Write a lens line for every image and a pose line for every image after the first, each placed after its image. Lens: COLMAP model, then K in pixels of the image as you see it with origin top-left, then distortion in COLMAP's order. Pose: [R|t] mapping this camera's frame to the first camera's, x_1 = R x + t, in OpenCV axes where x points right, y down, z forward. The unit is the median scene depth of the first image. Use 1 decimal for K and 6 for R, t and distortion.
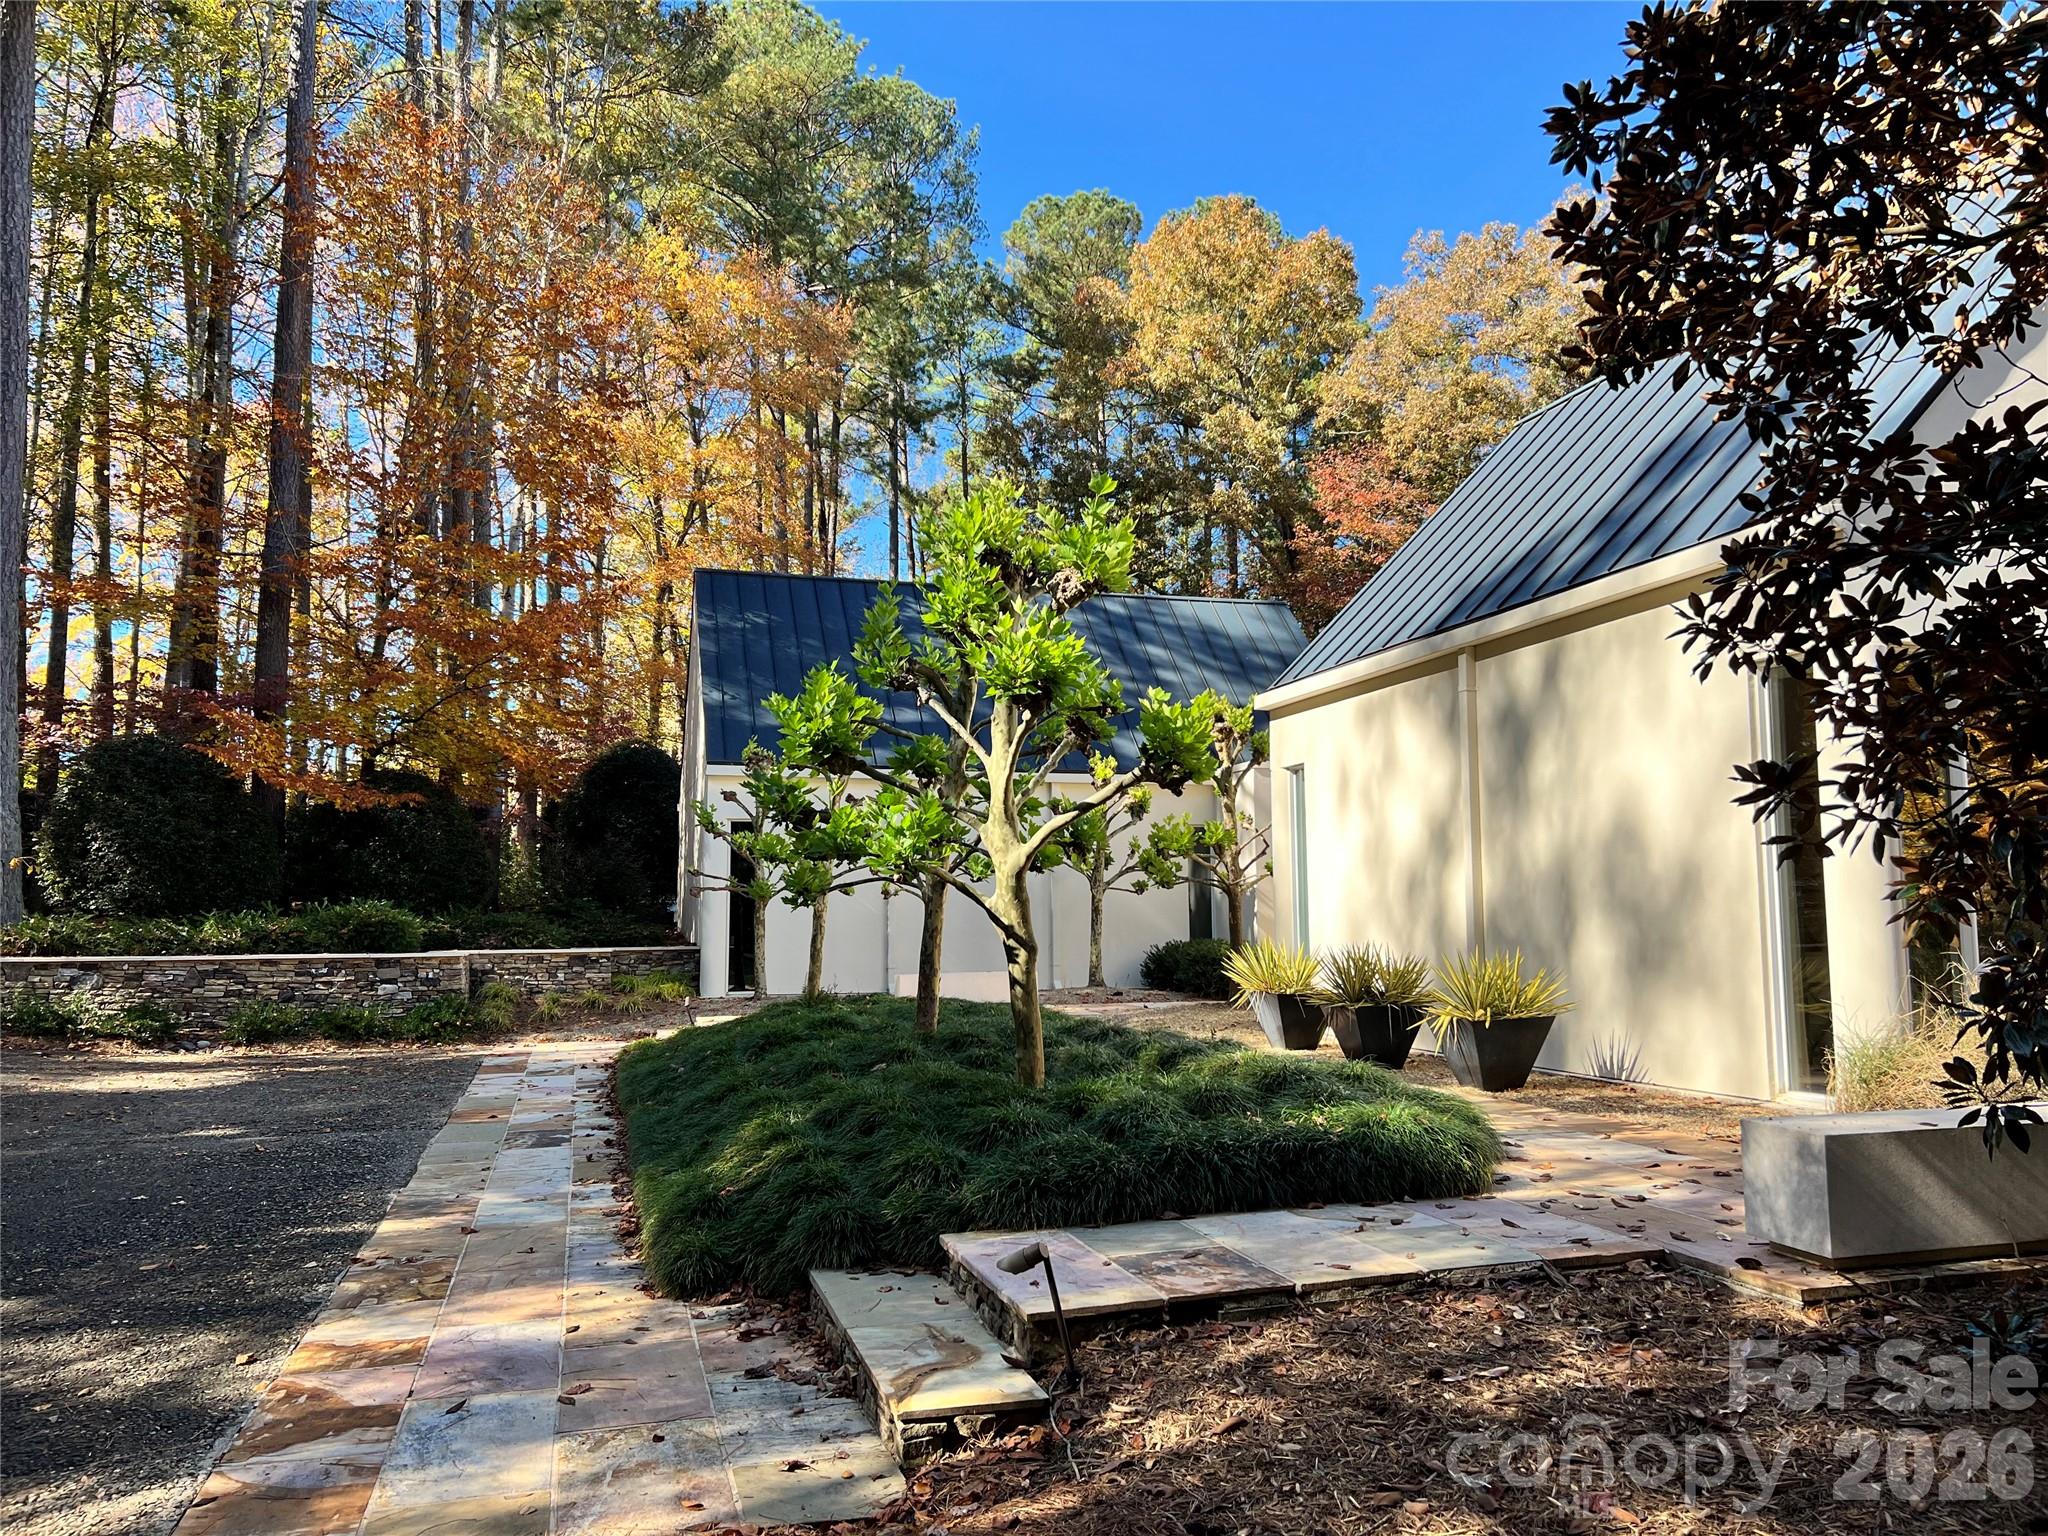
lens RADIAL K [[1564.1, 0, 1024.0], [0, 1564.1, 768.0], [0, 0, 1]] dist [0.044377, -0.049655]
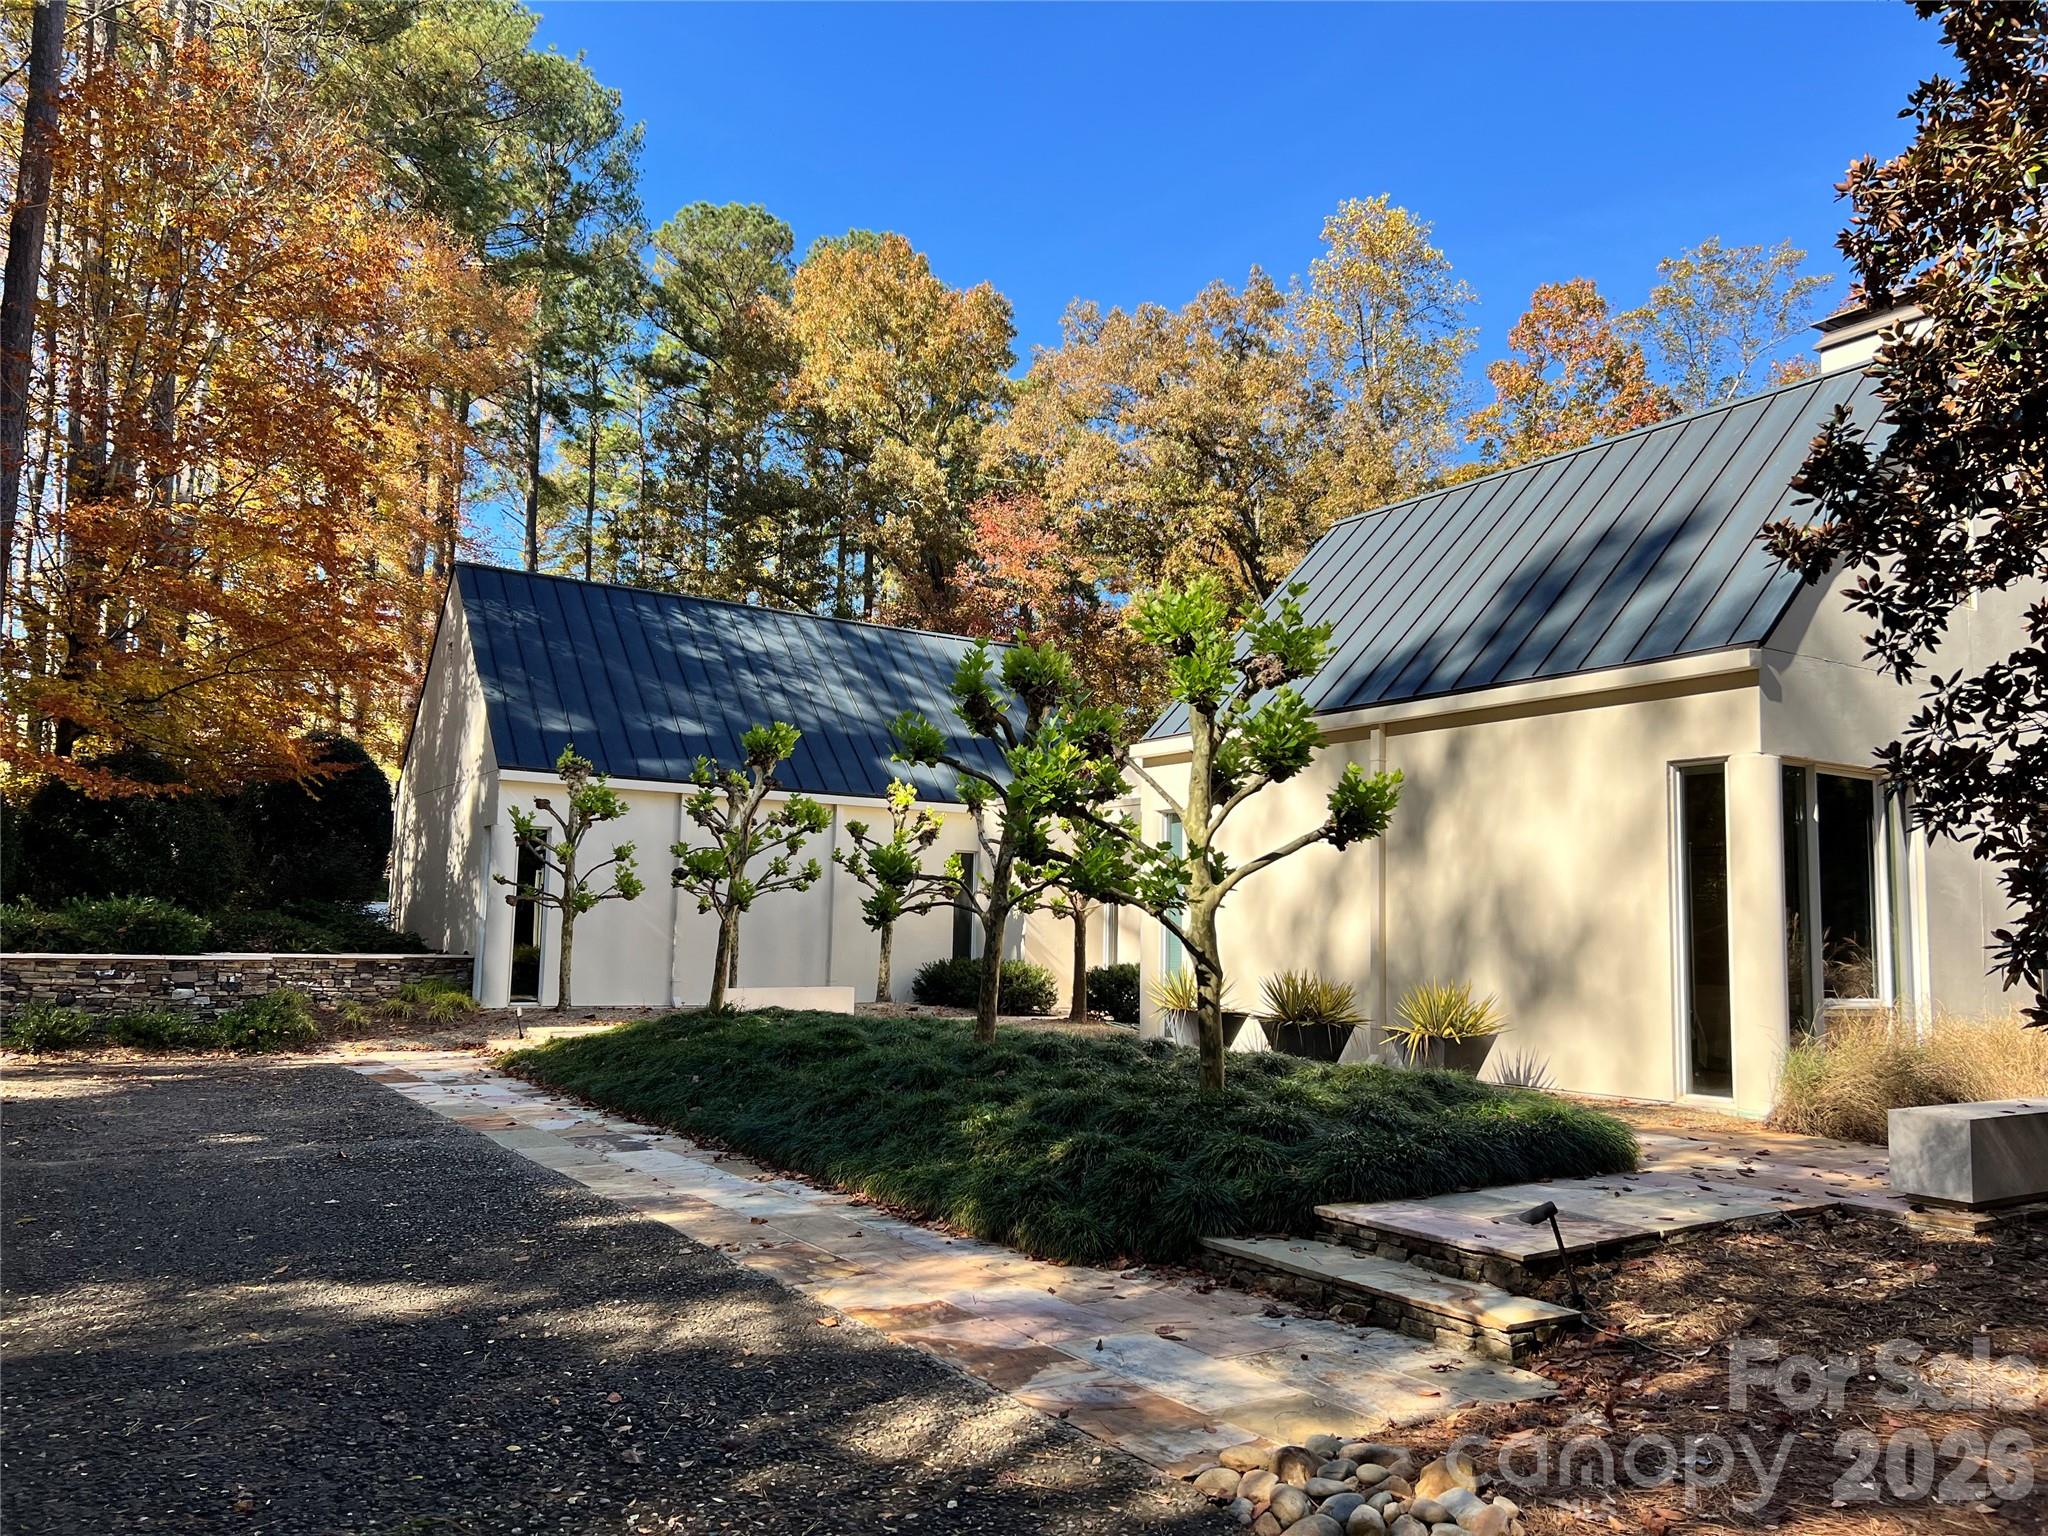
lens RADIAL K [[1560.2, 0, 1028.9], [0, 1560.2, 780.1], [0, 0, 1]] dist [0.045538, -0.048718]
pose [[0.955145, 0.057349, 0.290531, -0.157028], [-0.056637, 0.998336, -0.010867, -0.003147], [-0.290671, -0.006075, 0.956804, -0.028836]]
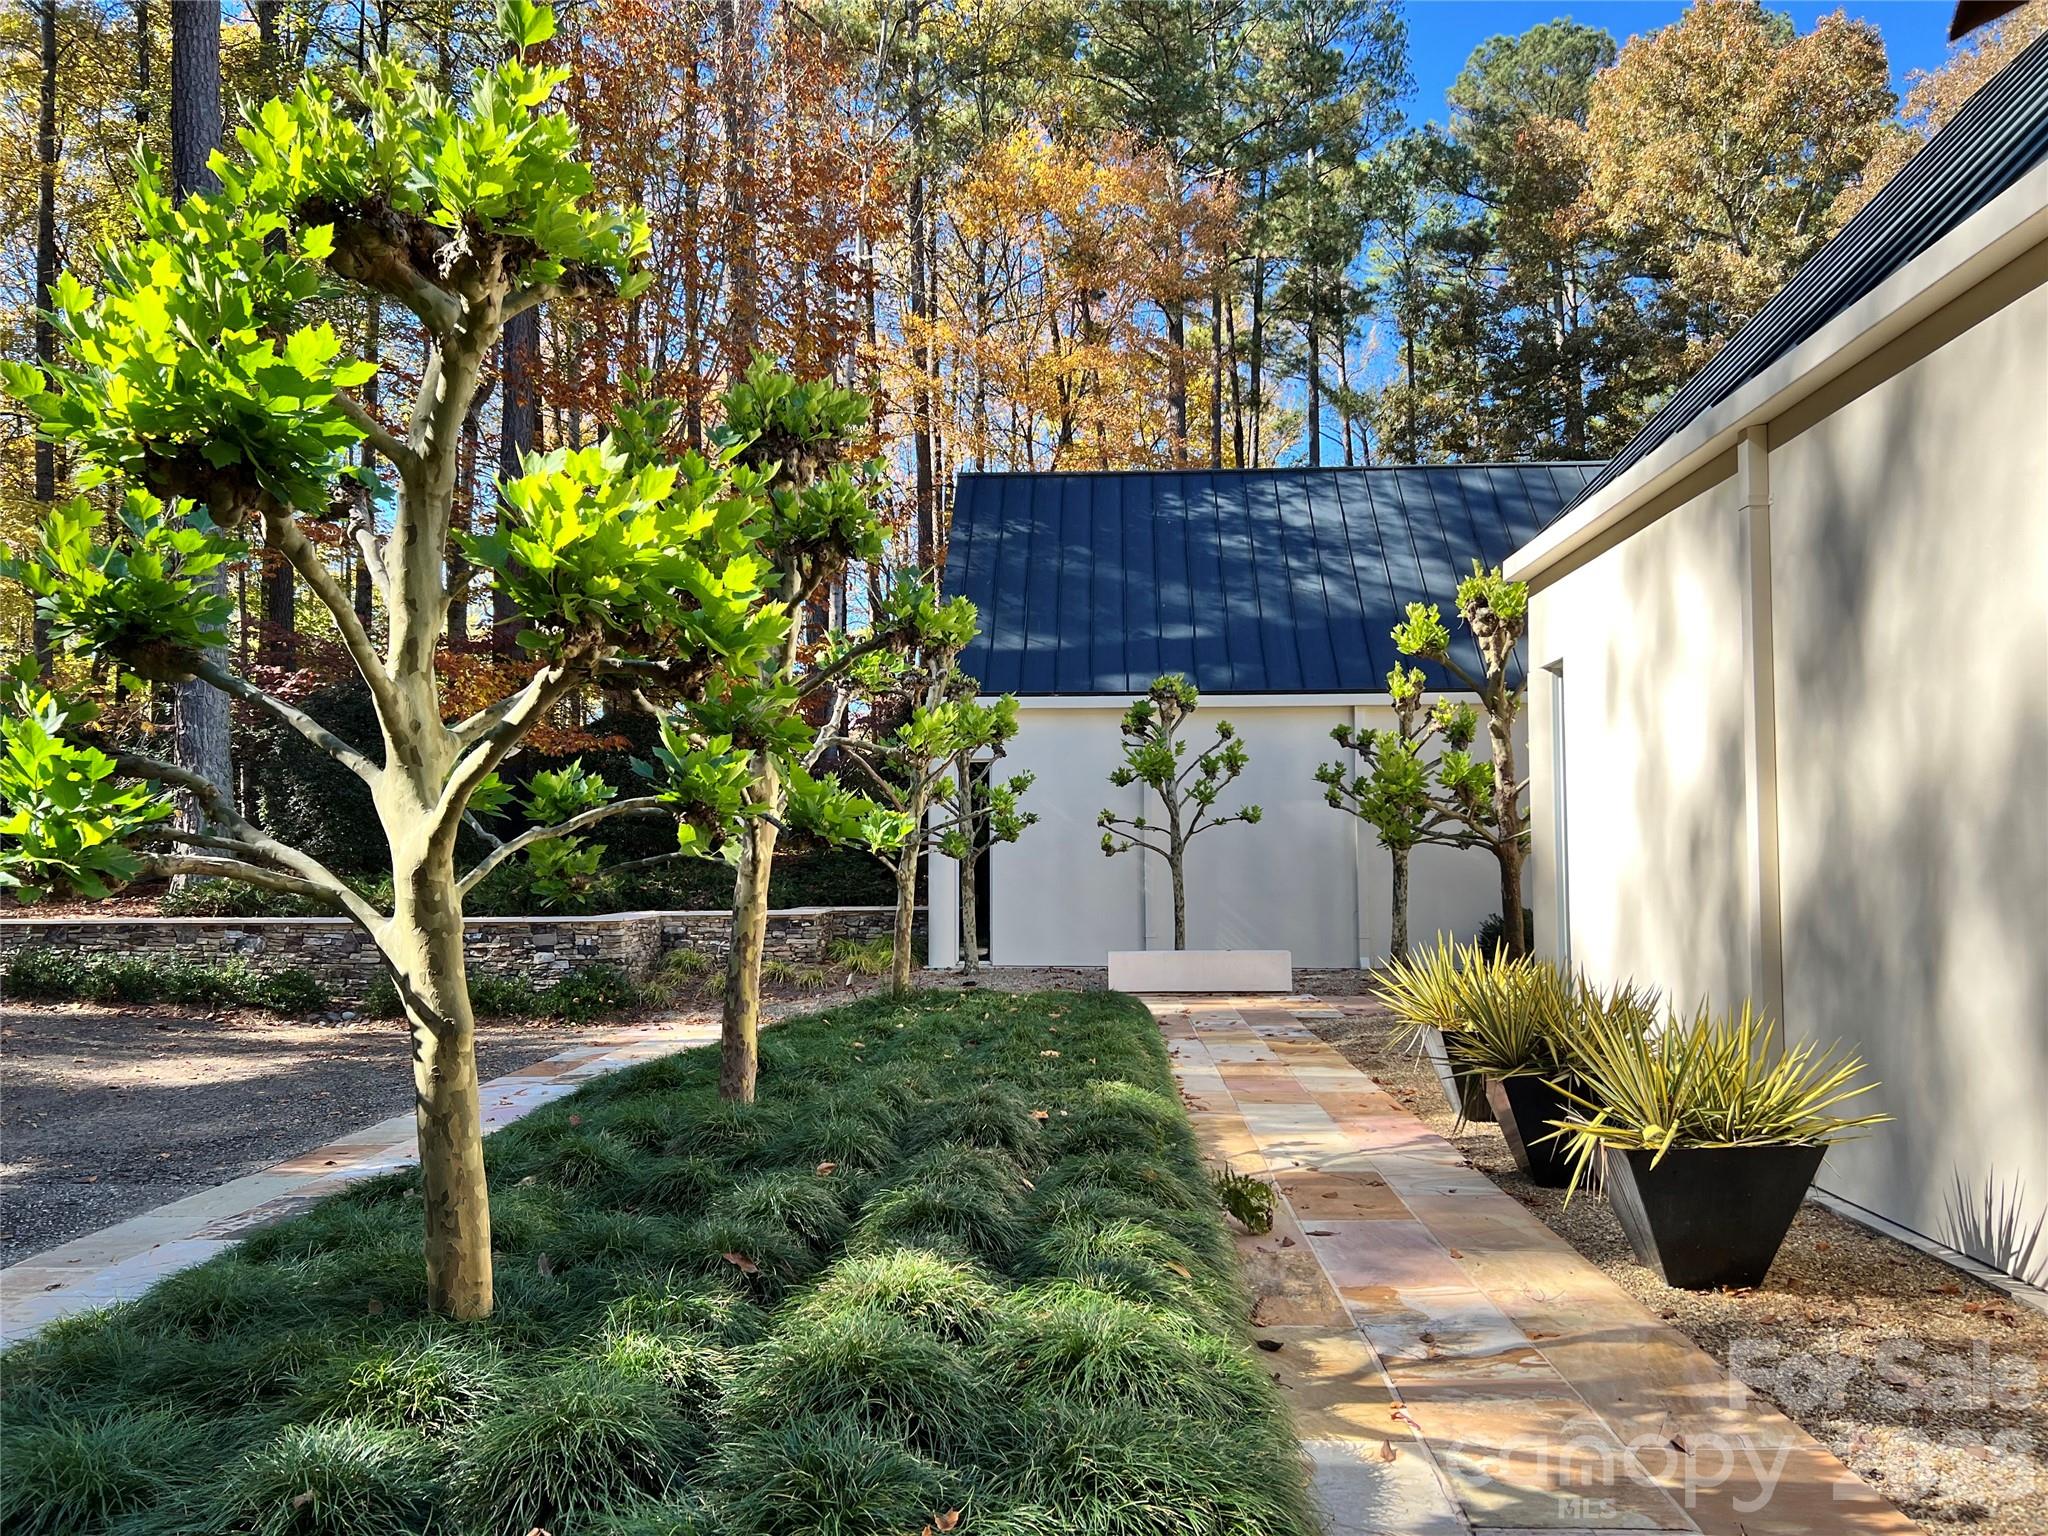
lens RADIAL K [[1564.1, 0, 1024.0], [0, 1564.1, 768.0], [0, 0, 1]] dist [0.044377, -0.049655]
pose [[0.947931, -0.018959, -0.317912, 0.104198], [0.031508, 0.998912, 0.034376, 0.009267], [0.316914, -0.042603, 0.947497, 0.194222]]
